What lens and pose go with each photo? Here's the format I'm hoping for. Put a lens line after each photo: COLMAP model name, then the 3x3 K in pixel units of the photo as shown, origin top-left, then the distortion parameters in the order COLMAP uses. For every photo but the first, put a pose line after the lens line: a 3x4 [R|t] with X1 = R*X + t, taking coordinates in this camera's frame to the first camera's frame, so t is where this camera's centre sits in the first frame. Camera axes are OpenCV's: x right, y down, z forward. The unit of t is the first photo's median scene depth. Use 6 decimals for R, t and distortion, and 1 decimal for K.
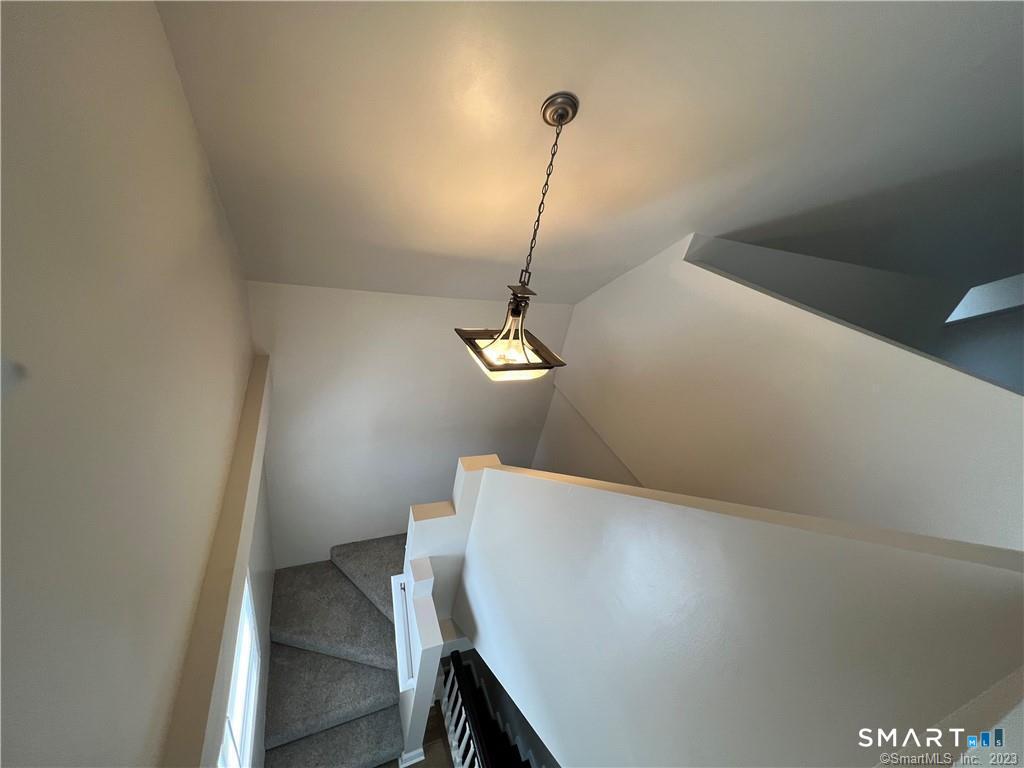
lens RADIAL K [[411.0, 0, 510.1], [0, 411.0, 383.2], [0, 0, 1]] dist [-0.004822, 0.001274]
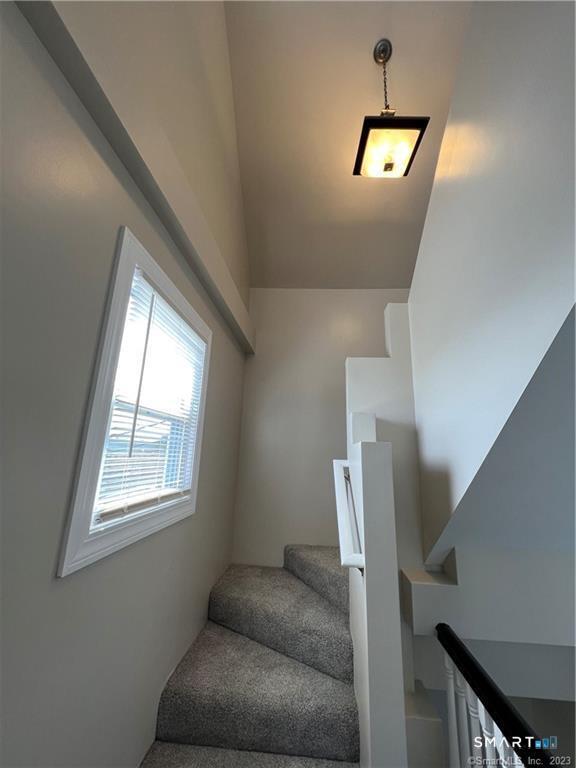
lens RADIAL K [[308.2, 0, 288.0], [0, 308.2, 381.9], [0, 0, 1]] dist [-0.004822, 0.001274]
pose [[0.879217, -0.272454, -0.390827, -0.066692], [-0.085871, 0.716278, -0.692512, 0.762655], [0.468619, 0.642429, 0.606368, 0.417828]]
